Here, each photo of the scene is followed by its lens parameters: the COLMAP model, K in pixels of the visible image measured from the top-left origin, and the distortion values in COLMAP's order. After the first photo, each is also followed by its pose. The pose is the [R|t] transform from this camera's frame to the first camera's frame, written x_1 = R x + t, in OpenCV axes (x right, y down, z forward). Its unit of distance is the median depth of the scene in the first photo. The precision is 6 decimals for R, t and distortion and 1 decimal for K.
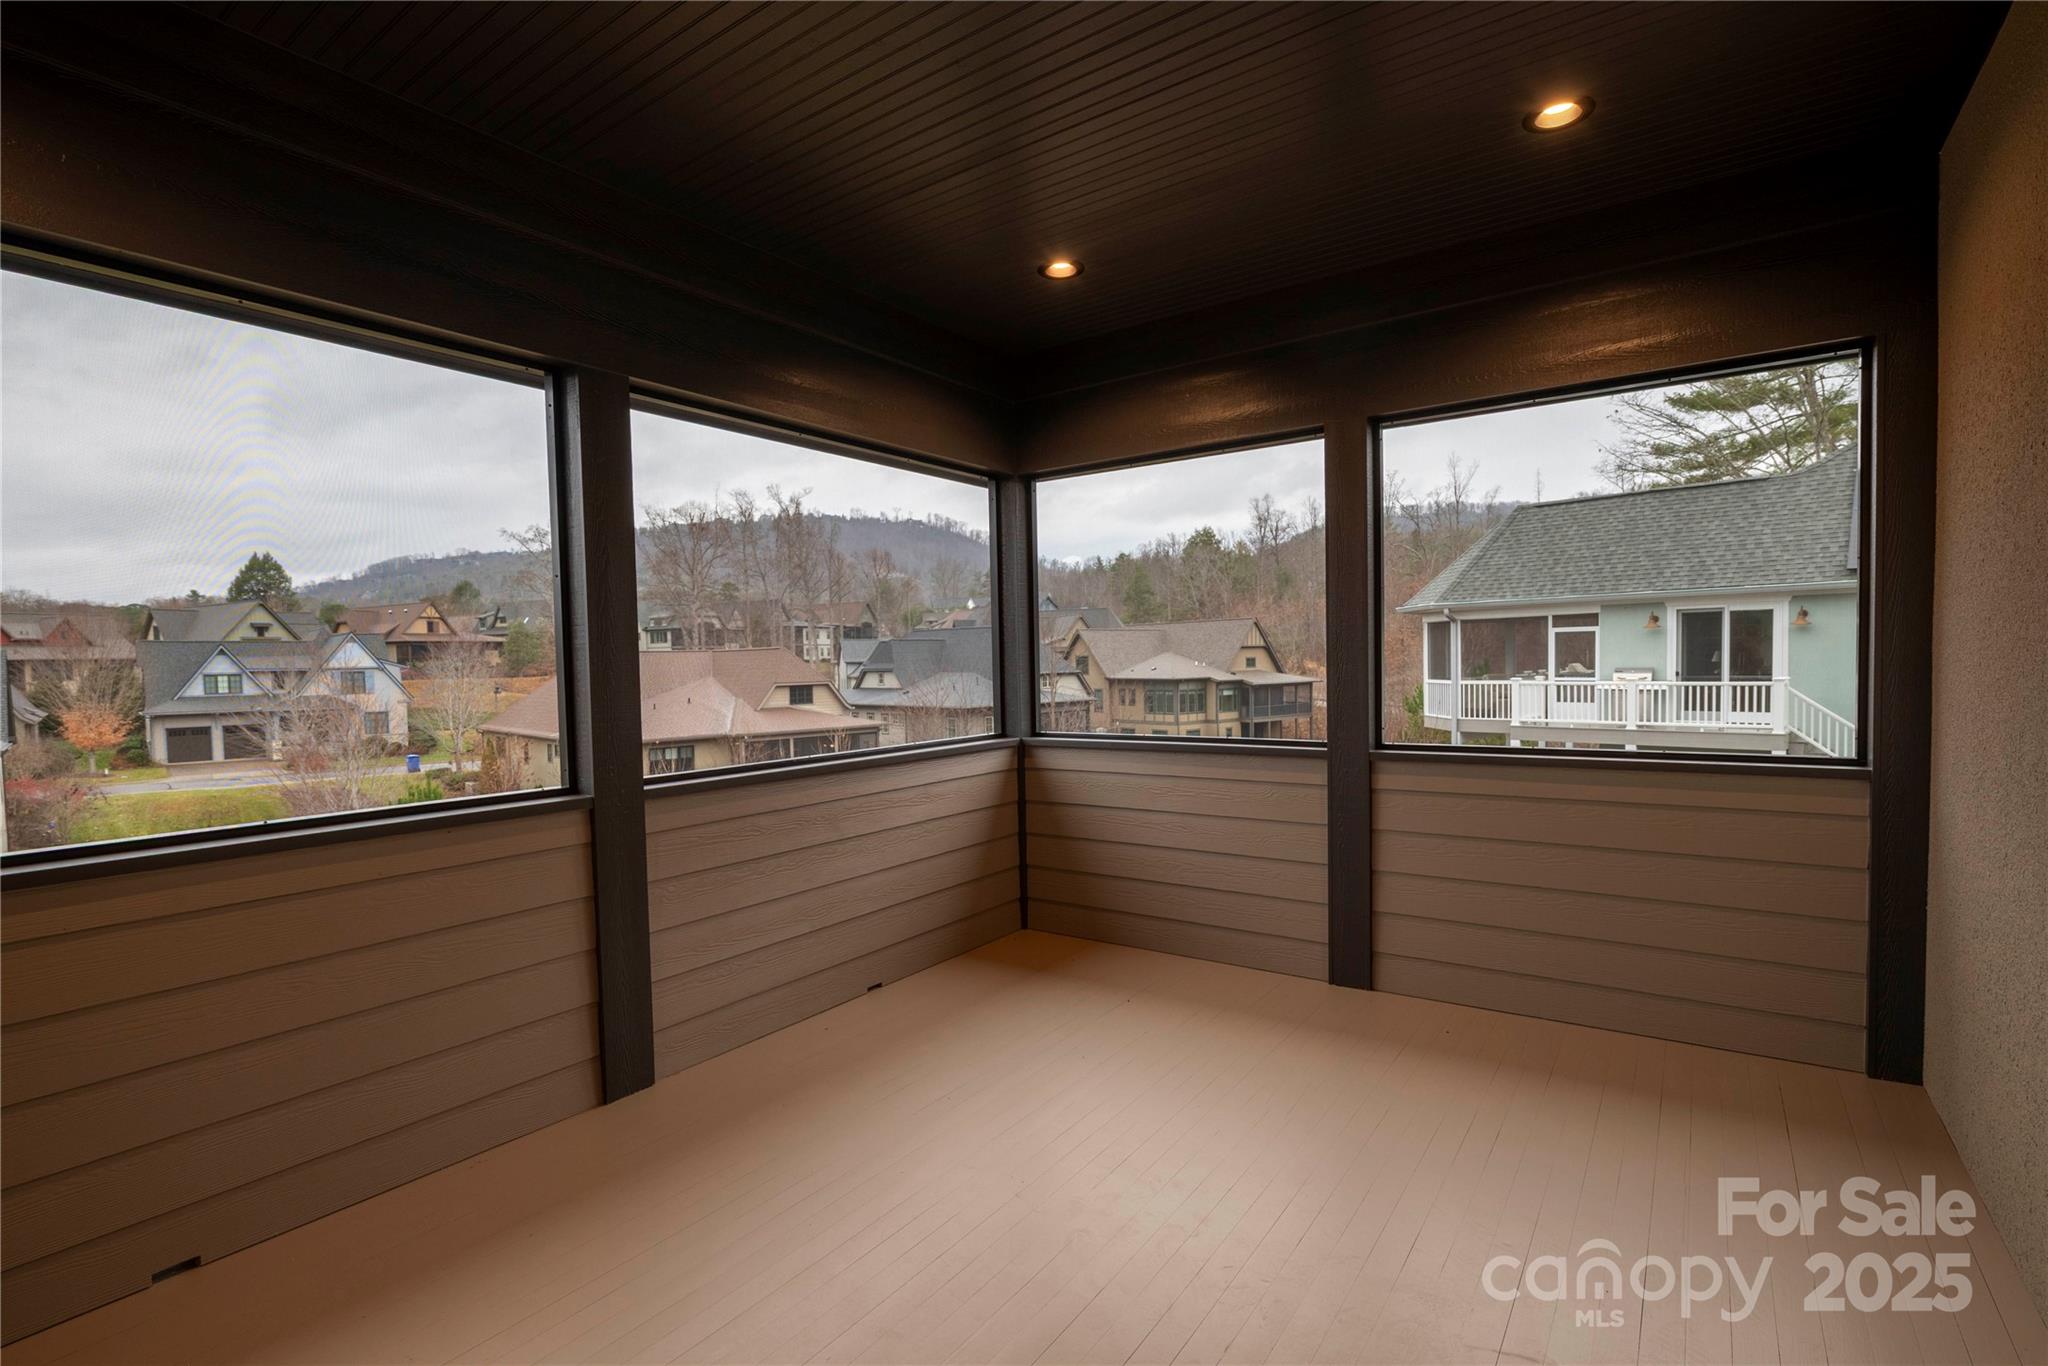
lens RADIAL K [[957.5, 0, 1024.0], [0, 957.5, 683.0], [0, 0, 1]] dist [0.000279, 0.000014]
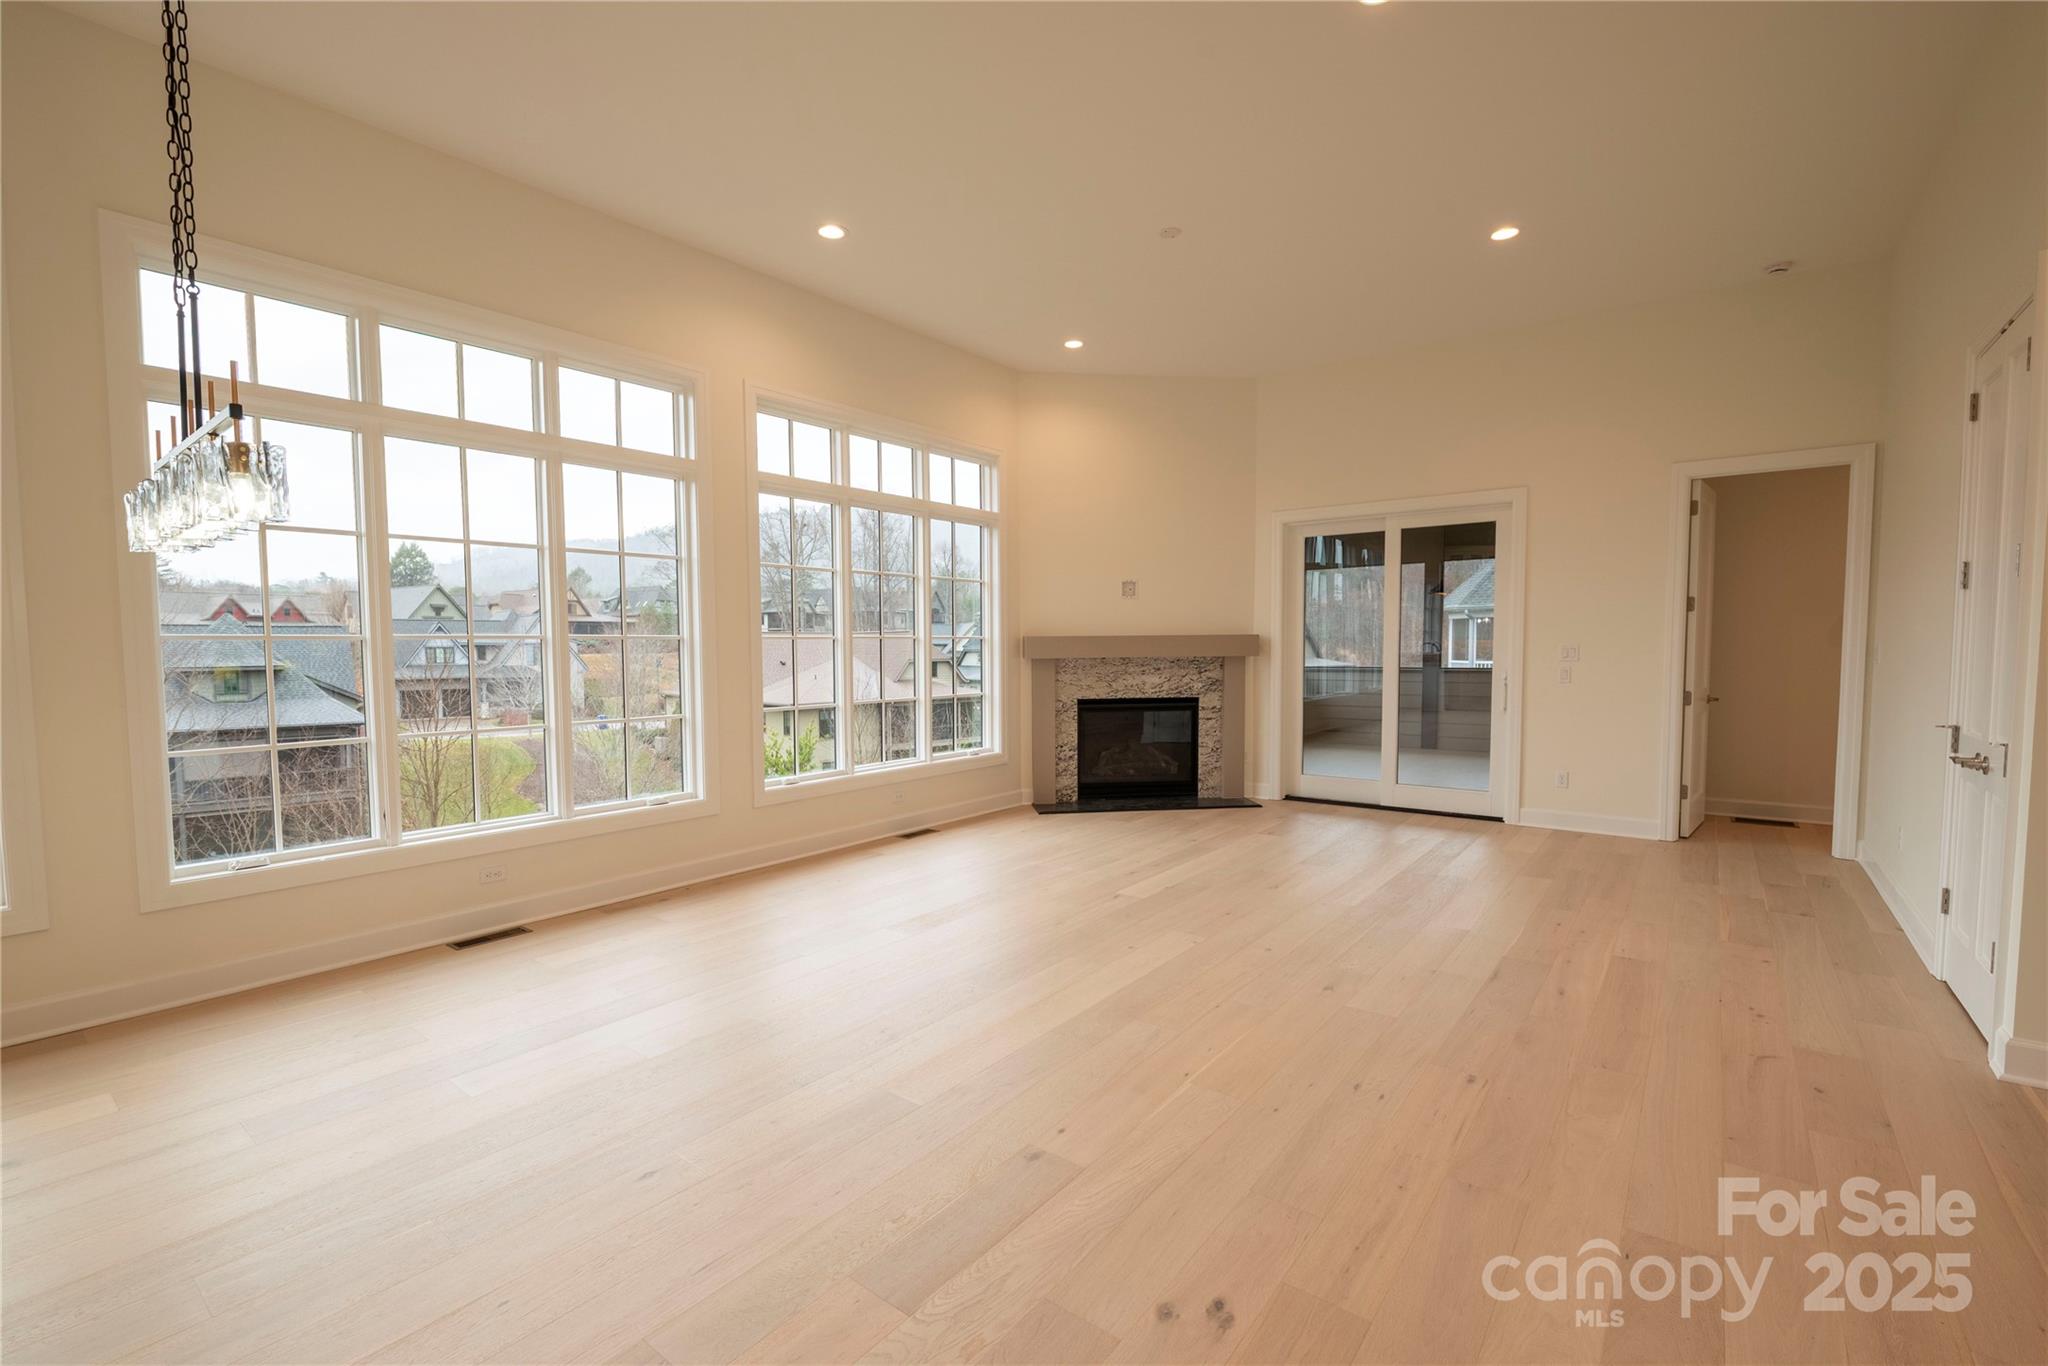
lens RADIAL K [[916.2, 0, 1024.0], [0, 916.2, 683.0], [0, 0, 1]] dist [0.000505, 0.000103]
pose [[0.999328, 0.014139, -0.033826, -0.056352], [-0.013526, 0.999741, 0.018280, 0.004753], [0.034075, -0.017810, 0.999261, -0.129027]]
